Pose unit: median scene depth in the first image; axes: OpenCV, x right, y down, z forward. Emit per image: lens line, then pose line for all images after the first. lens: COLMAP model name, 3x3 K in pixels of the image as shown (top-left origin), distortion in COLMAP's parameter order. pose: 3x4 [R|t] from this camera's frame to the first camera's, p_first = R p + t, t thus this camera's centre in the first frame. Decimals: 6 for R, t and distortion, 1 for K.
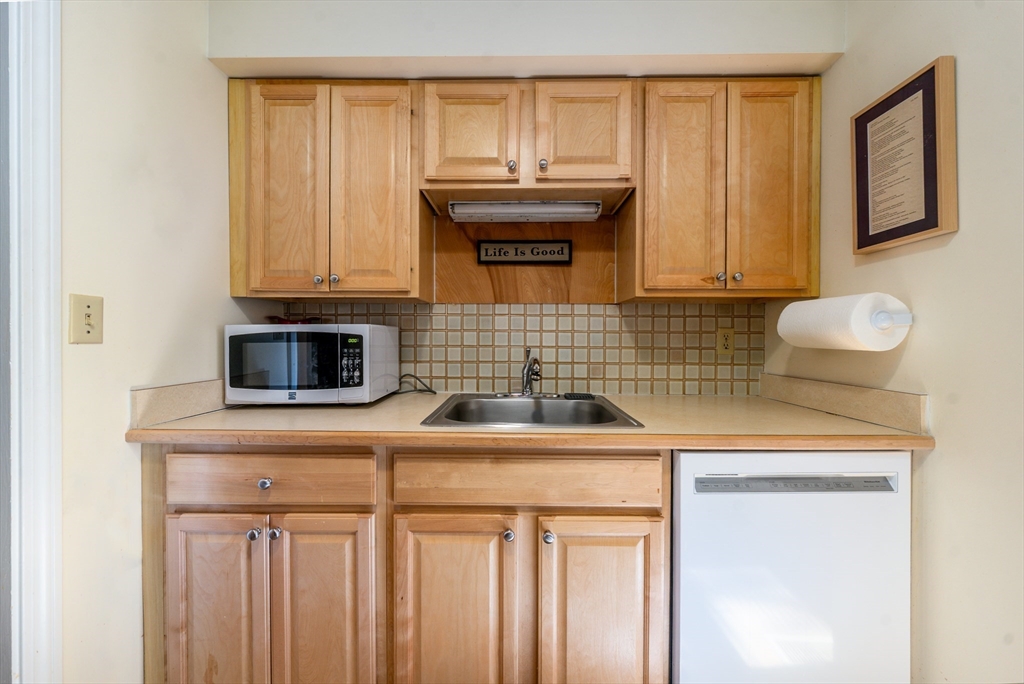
lens RADIAL K [[373.0, 0, 511.8], [0, 373.0, 337.5], [0, 0, 1]] dist [-0.001474, -0.000092]
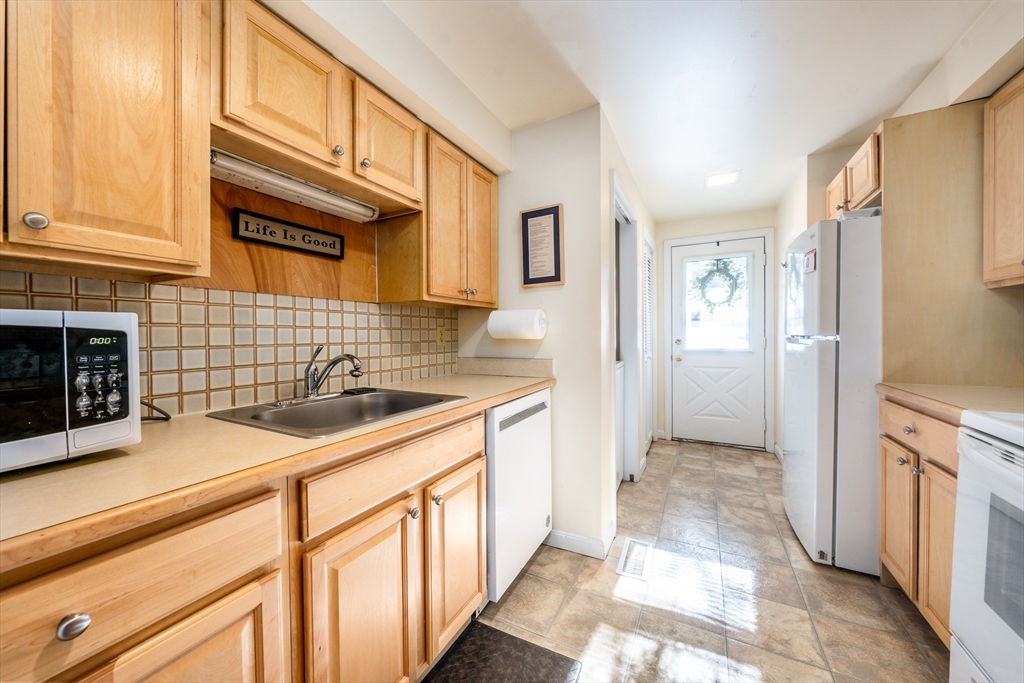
lens RADIAL K [[368.7, 0, 512.1], [0, 368.7, 336.6], [0, 0, 1]] dist [0.000110, -0.000042]
pose [[0.456565, -0.012874, 0.889597, -0.506630], [0.010324, 0.999905, 0.009172, 0.002510], [-0.889630, 0.004996, 0.456654, 0.150589]]
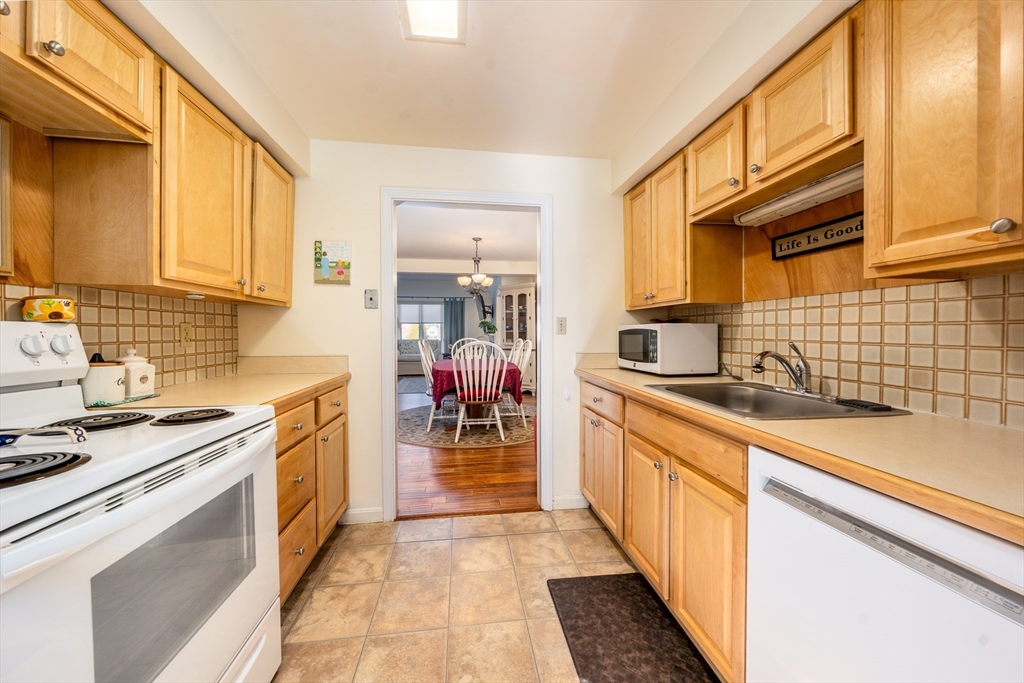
lens RADIAL K [[356.8, 0, 503.7], [0, 356.8, 335.1], [0, 0, 1]] dist [-0.001518, -0.000043]
pose [[0.134192, 0.006747, -0.990932, 0.794515], [-0.000047, 0.999977, 0.006802, 0.002161], [0.990955, -0.000866, 0.134189, 0.123488]]
